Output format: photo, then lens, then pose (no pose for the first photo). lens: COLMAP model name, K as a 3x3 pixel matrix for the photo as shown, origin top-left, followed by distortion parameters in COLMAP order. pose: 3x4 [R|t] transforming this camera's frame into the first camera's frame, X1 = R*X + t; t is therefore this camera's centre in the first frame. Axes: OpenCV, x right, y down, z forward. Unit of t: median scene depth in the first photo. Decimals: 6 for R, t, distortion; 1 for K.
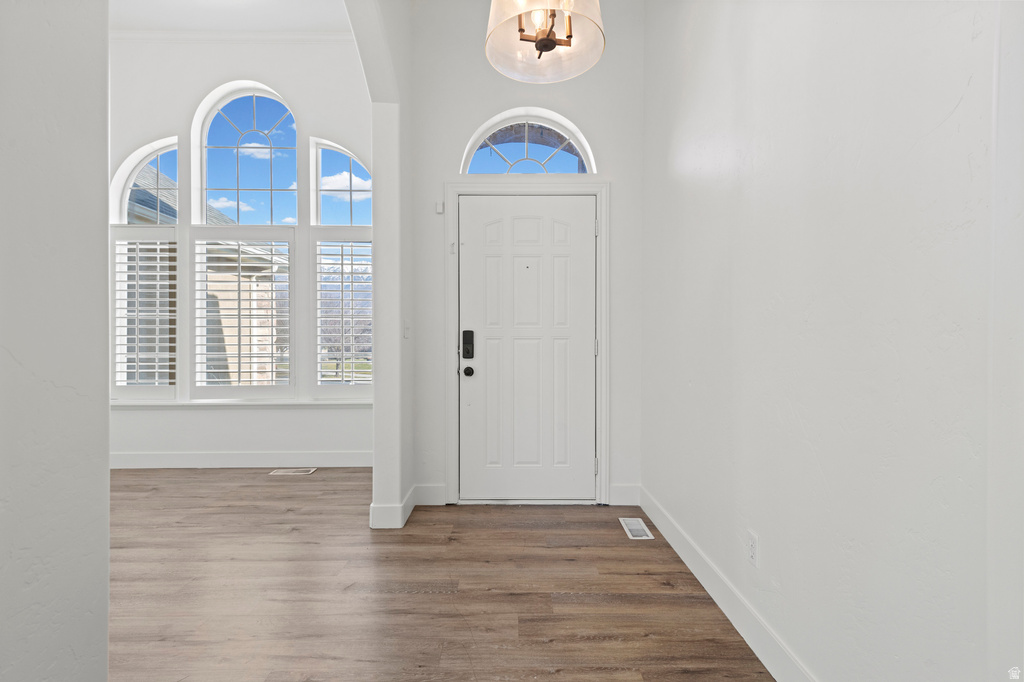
lens RADIAL K [[459.2, 0, 512.7], [0, 459.2, 343.5], [0, 0, 1]] dist [0.034152, -0.021139]
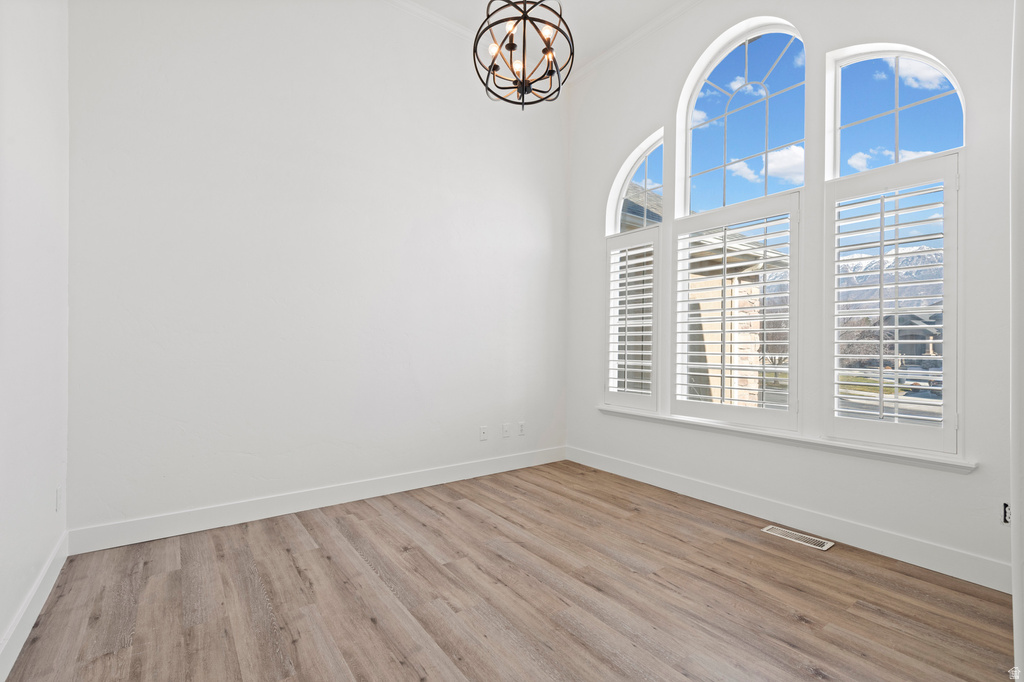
lens RADIAL K [[459.2, 0, 512.7], [0, 459.2, 343.5], [0, 0, 1]] dist [0.034152, -0.021139]
pose [[0.585269, 0.000170, -0.810839, -0.153148], [-0.014015, 0.999853, -0.009907, -0.003125], [0.810718, 0.017162, 0.585185, 0.232339]]
